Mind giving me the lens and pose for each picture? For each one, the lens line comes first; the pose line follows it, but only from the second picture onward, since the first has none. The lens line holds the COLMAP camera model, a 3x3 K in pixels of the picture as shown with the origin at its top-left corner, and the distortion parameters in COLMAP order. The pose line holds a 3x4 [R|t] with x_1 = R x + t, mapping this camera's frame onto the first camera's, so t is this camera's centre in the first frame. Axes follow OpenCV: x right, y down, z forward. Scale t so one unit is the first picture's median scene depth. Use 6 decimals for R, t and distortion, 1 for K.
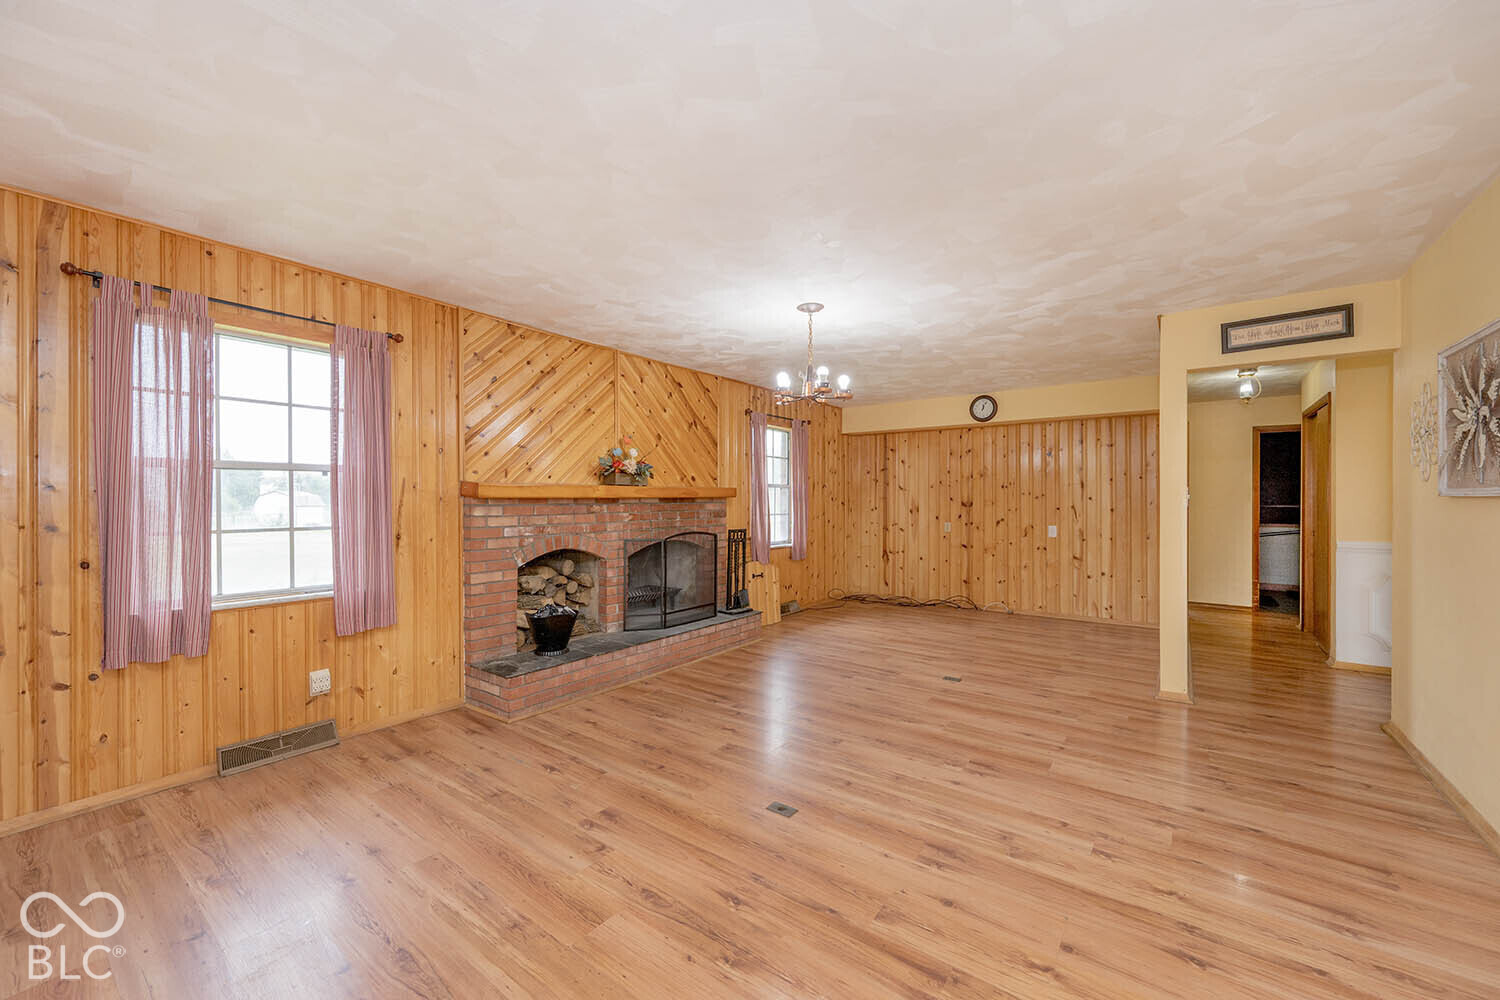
lens RADIAL K [[582.5, 0, 750.7], [0, 582.5, 500.4], [0, 0, 1]] dist [0.000161, 0.000044]
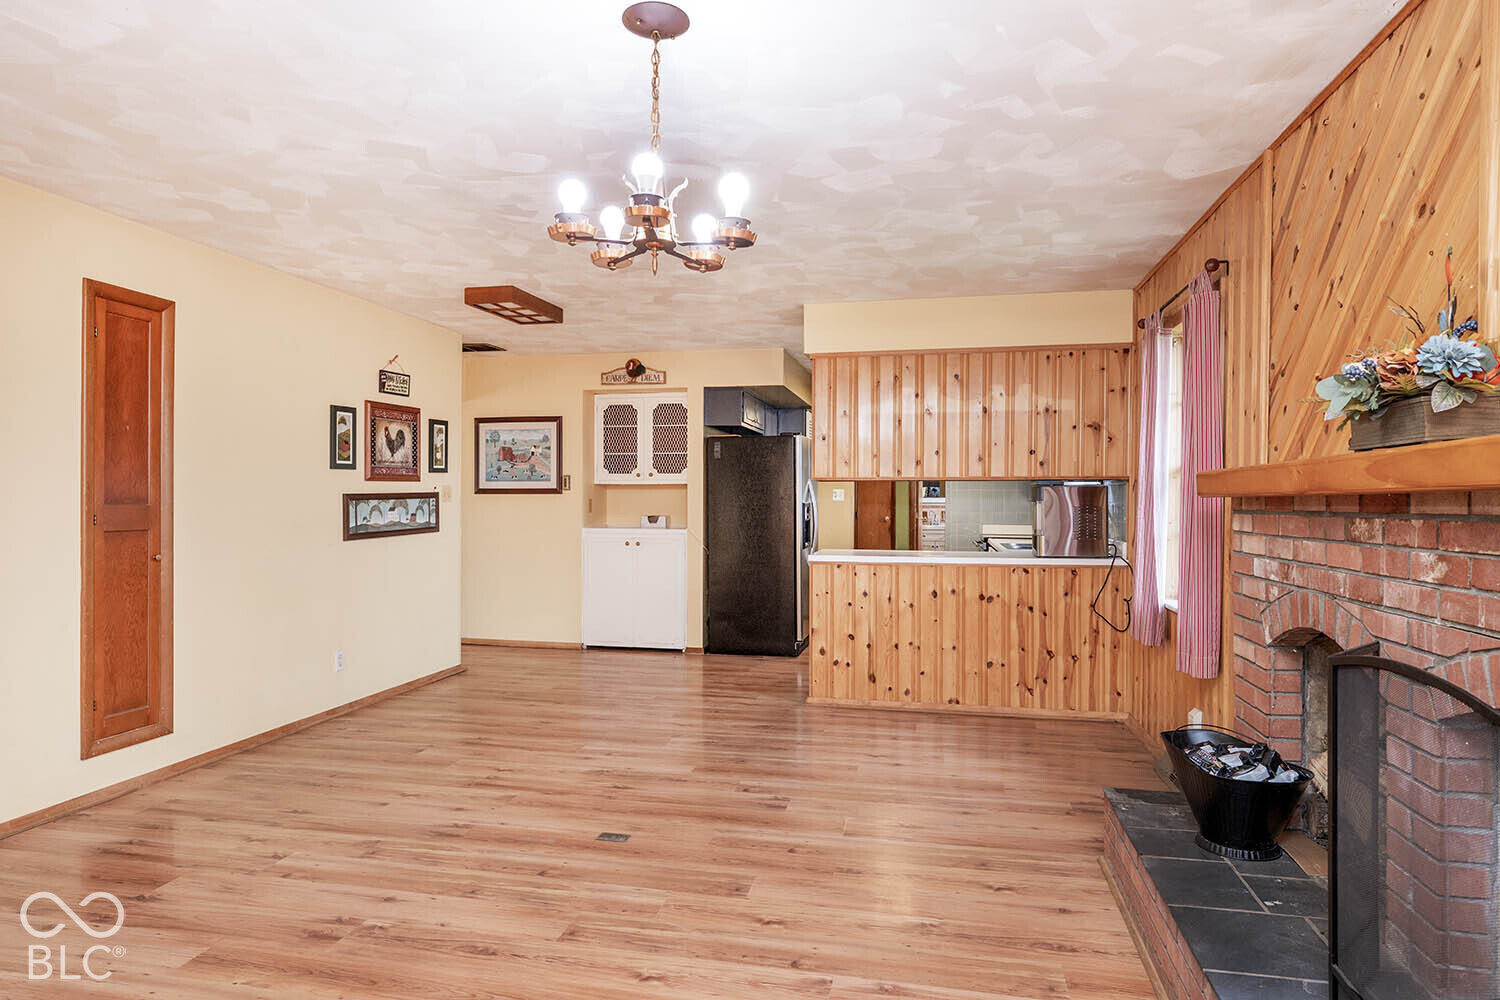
lens RADIAL K [[894.0, 0, 752.6], [0, 894.0, 502.2], [0, 0, 1]] dist [0.002080, 0.000106]
pose [[-0.908131, -0.001067, -0.418685, 0.448318], [-0.002631, 0.999992, 0.003157, -0.001346], [0.418678, 0.003968, -0.908126, 2.388029]]
